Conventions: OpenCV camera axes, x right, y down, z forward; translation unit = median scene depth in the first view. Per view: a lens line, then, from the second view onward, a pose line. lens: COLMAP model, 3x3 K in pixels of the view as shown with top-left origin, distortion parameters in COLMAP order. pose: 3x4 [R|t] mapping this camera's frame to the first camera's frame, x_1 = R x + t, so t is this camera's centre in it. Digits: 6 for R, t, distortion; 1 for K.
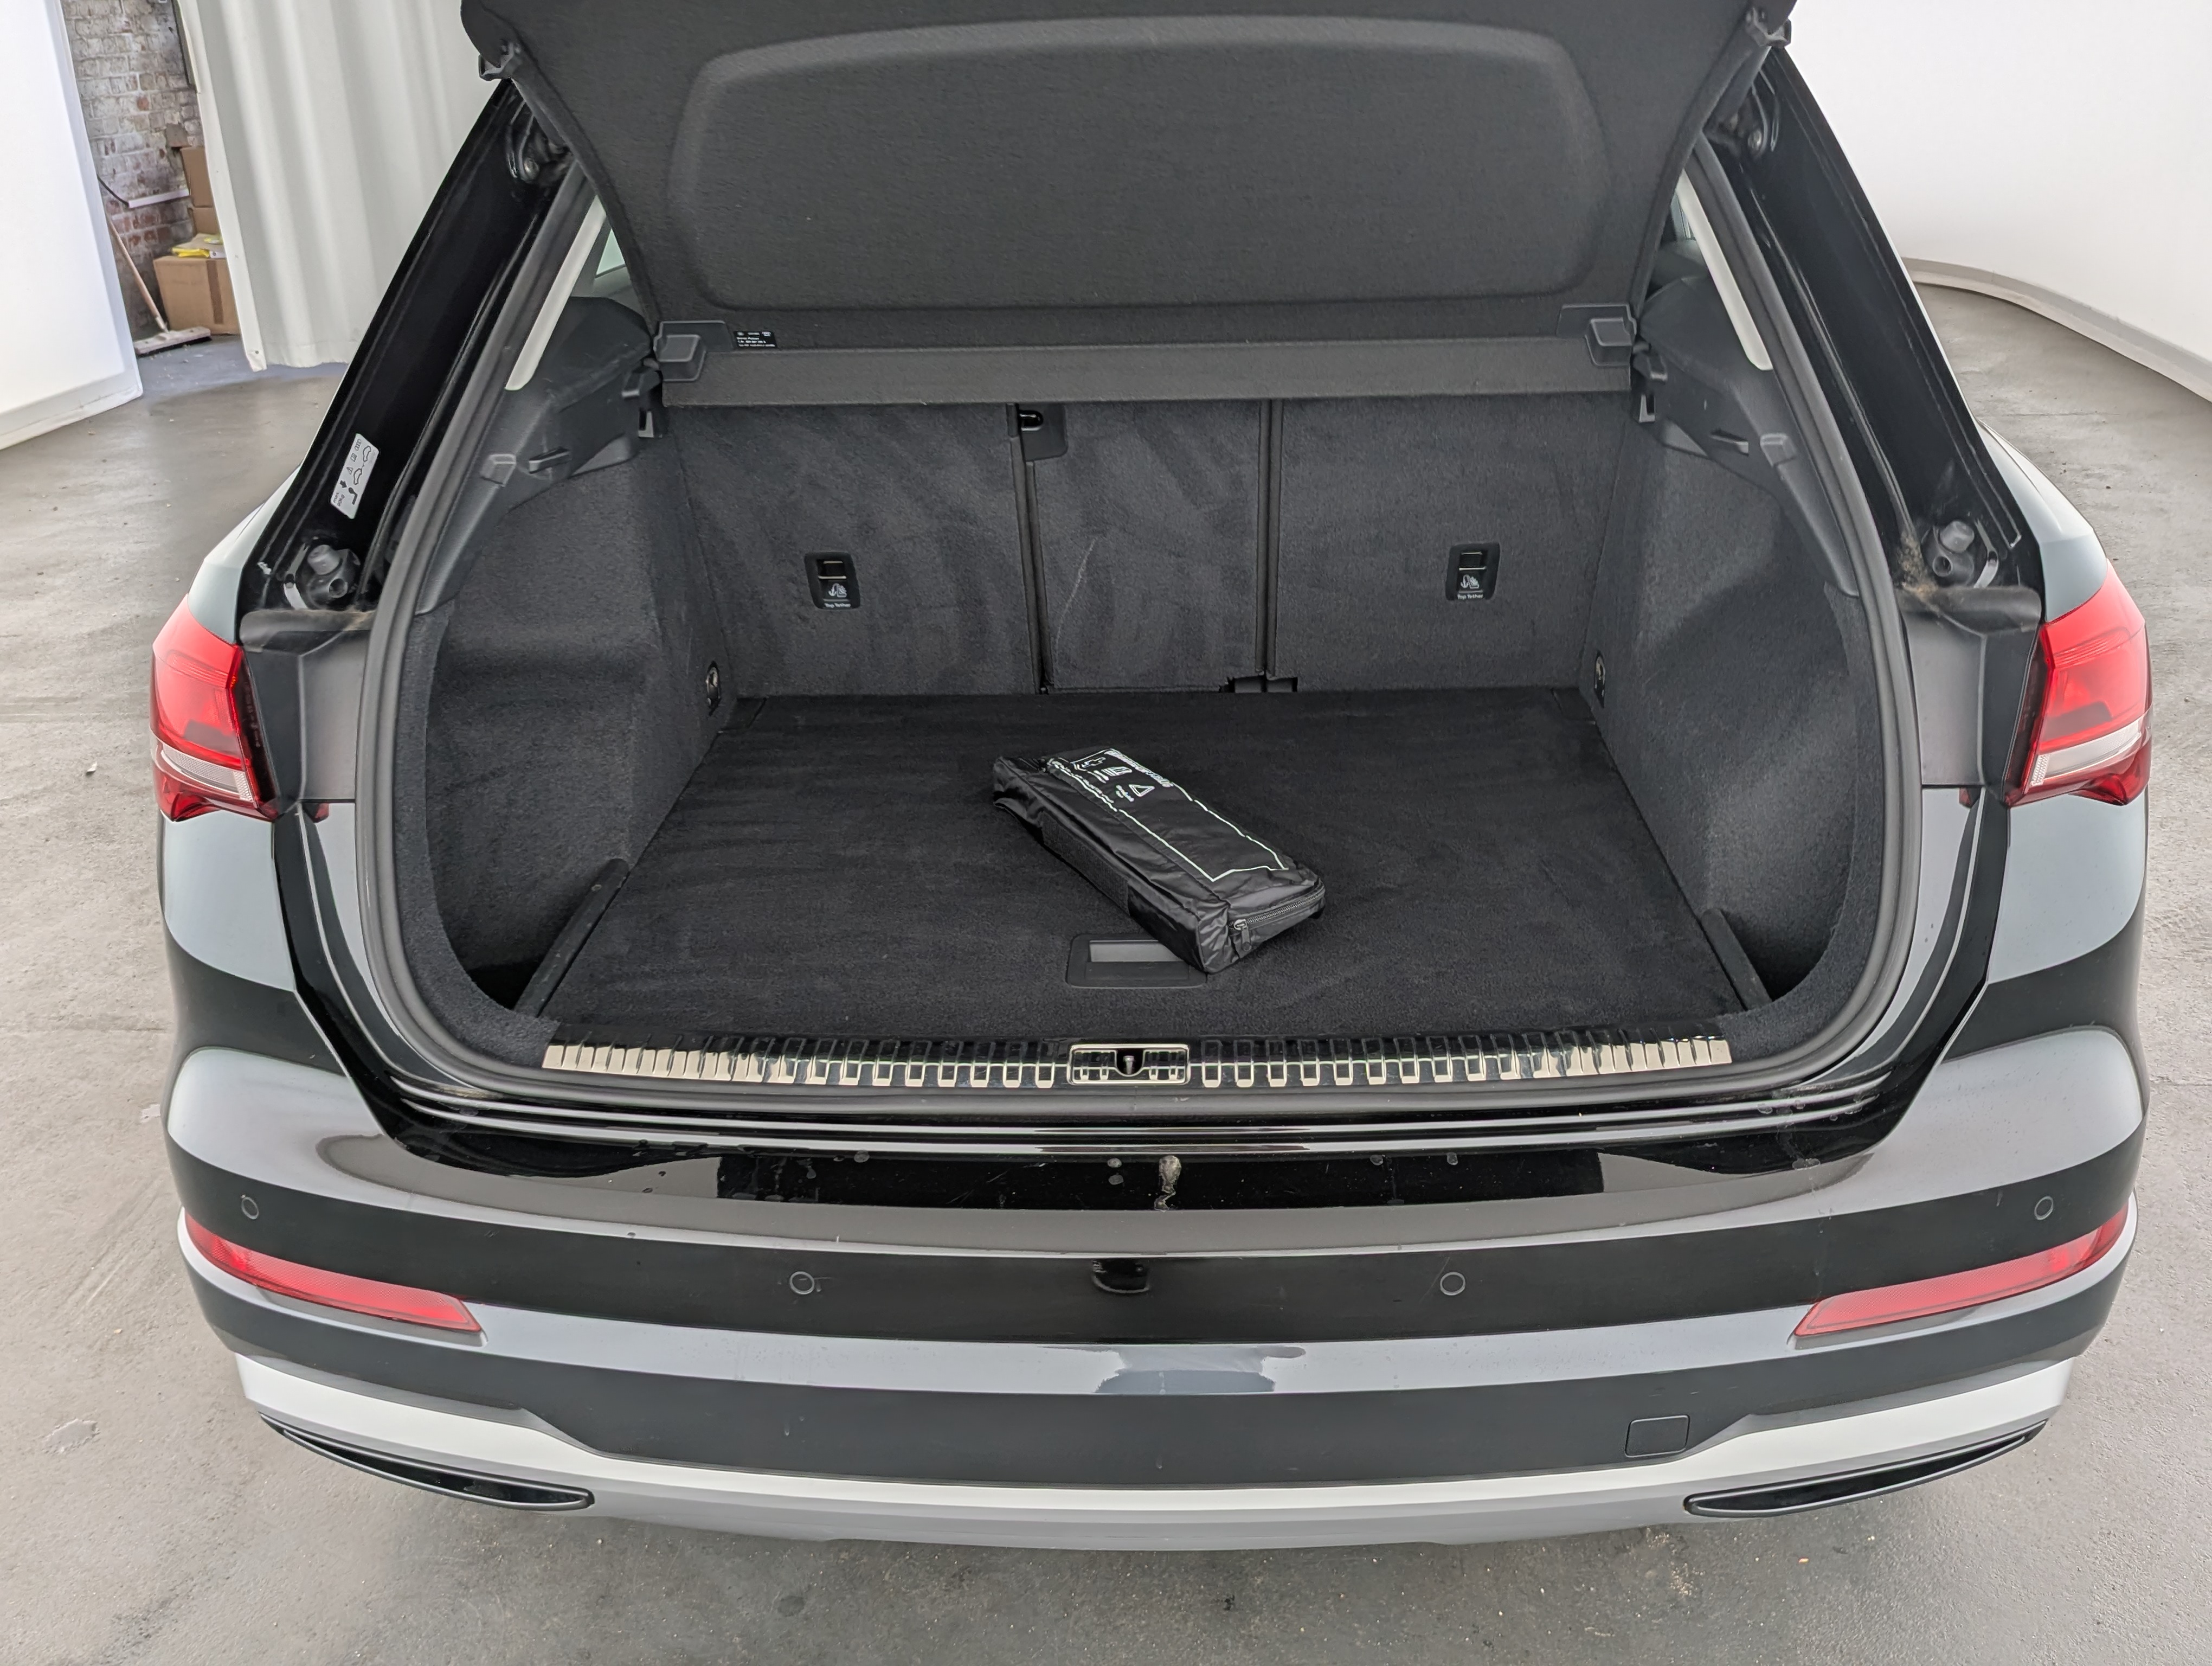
lens RADIAL K [[2077.9, 0, 1111.0], [0, 2077.9, 827.3], [0, 0, 1]] dist [0.030450, 0.000000]
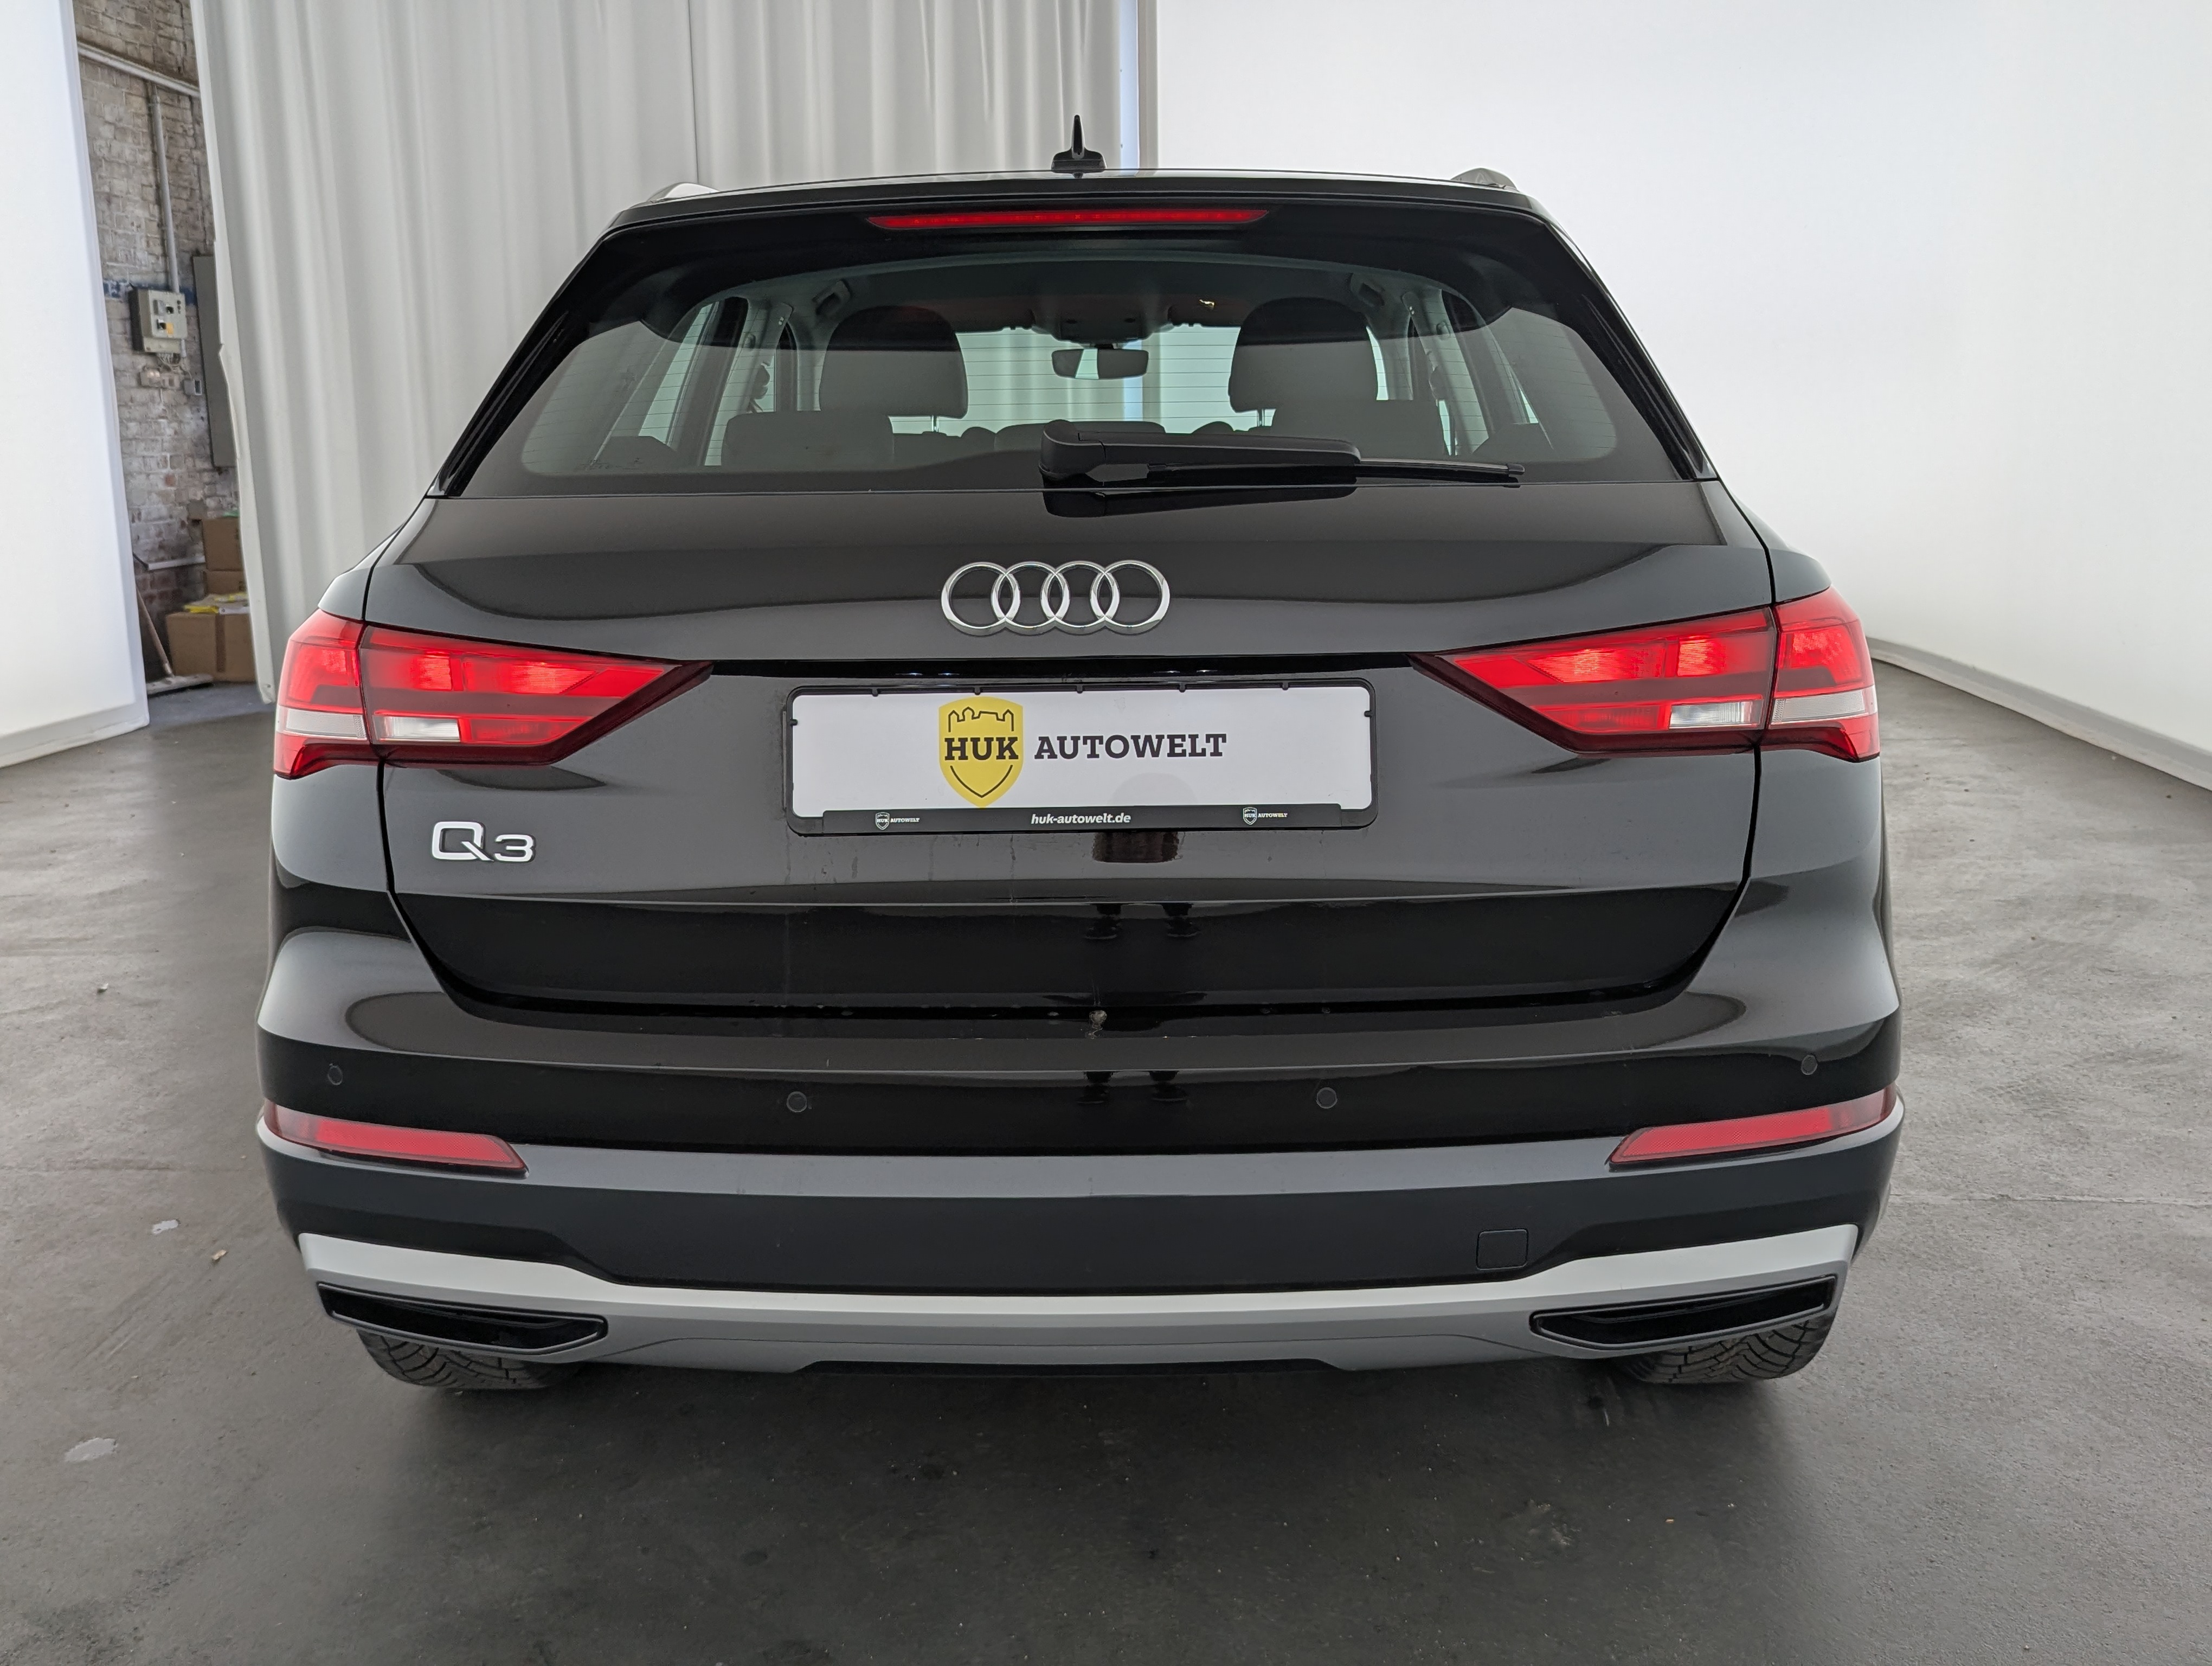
lens RADIAL K [[2077.9, 0, 1085.9], [0, 2077.9, 774.3], [0, 0, 1]] dist [0.030450, 0.000000]
pose [[0.999870, 0.006378, 0.014821, 0.000841], [-0.002923, 0.974968, -0.222326, 0.091049], [-0.015868, 0.222254, 0.974860, -0.070908]]
